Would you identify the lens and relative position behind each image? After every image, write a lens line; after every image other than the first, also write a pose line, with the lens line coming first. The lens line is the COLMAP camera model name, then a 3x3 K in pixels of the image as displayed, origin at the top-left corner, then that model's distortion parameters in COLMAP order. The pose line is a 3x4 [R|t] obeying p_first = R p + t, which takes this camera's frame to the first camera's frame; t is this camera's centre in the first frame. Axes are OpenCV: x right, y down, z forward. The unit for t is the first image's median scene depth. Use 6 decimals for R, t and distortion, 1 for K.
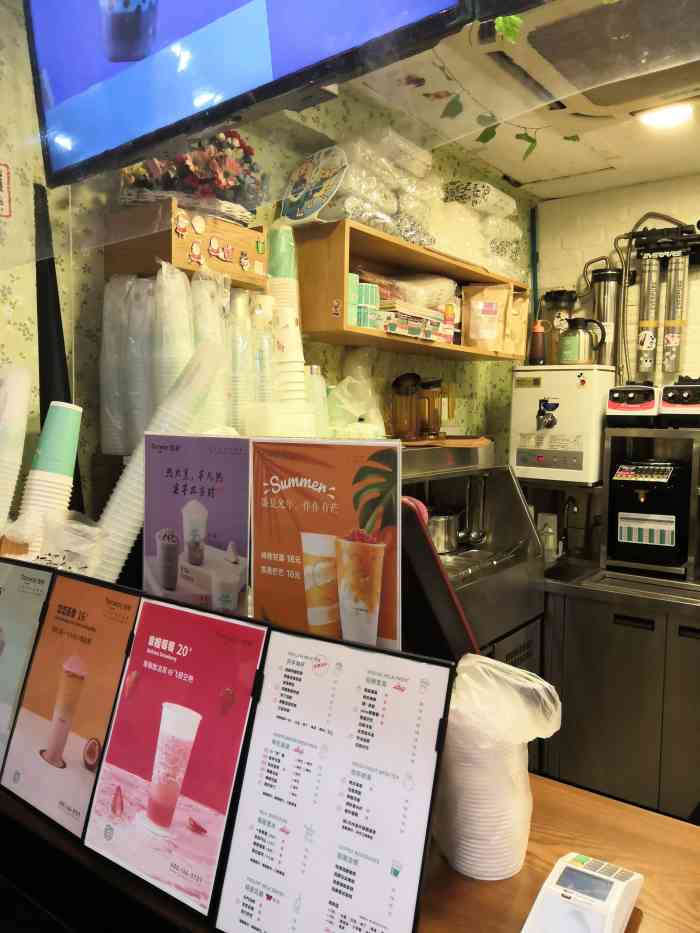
lens RADIAL K [[731.8, 0, 349.7], [0, 731.8, 467.0], [0, 0, 1]] dist [-0.006456, -0.001725]
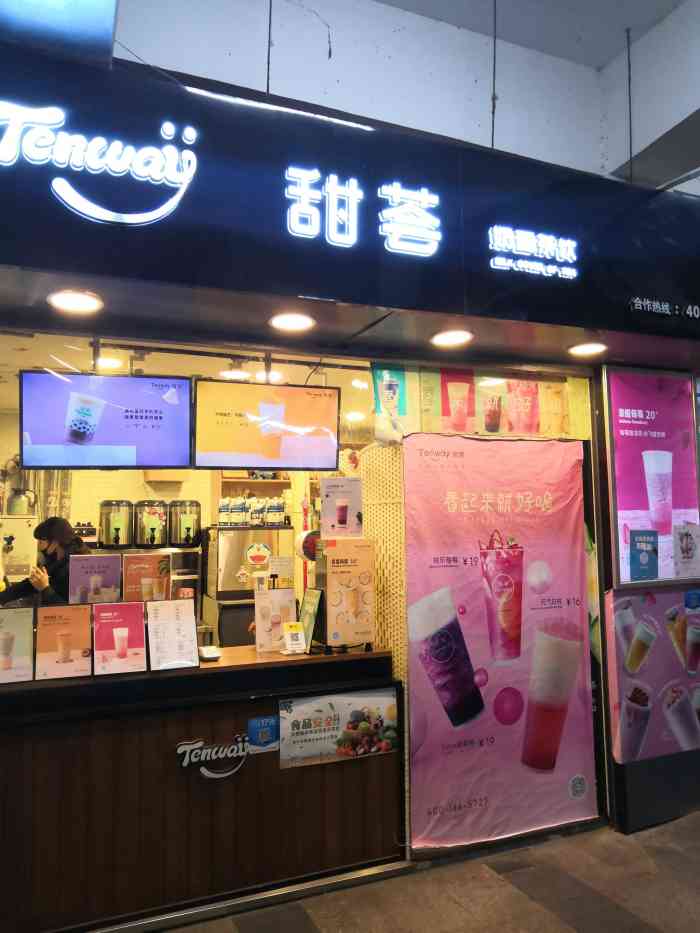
lens RADIAL K [[731.8, 0, 350.0], [0, 731.8, 468.1], [0, 0, 1]] dist [-0.006456, -0.001725]
pose [[0.489376, 0.062704, 0.869816, -2.897515], [0.078492, 0.990196, -0.115543, 0.044082], [-0.868533, 0.124817, 0.479657, -1.864949]]
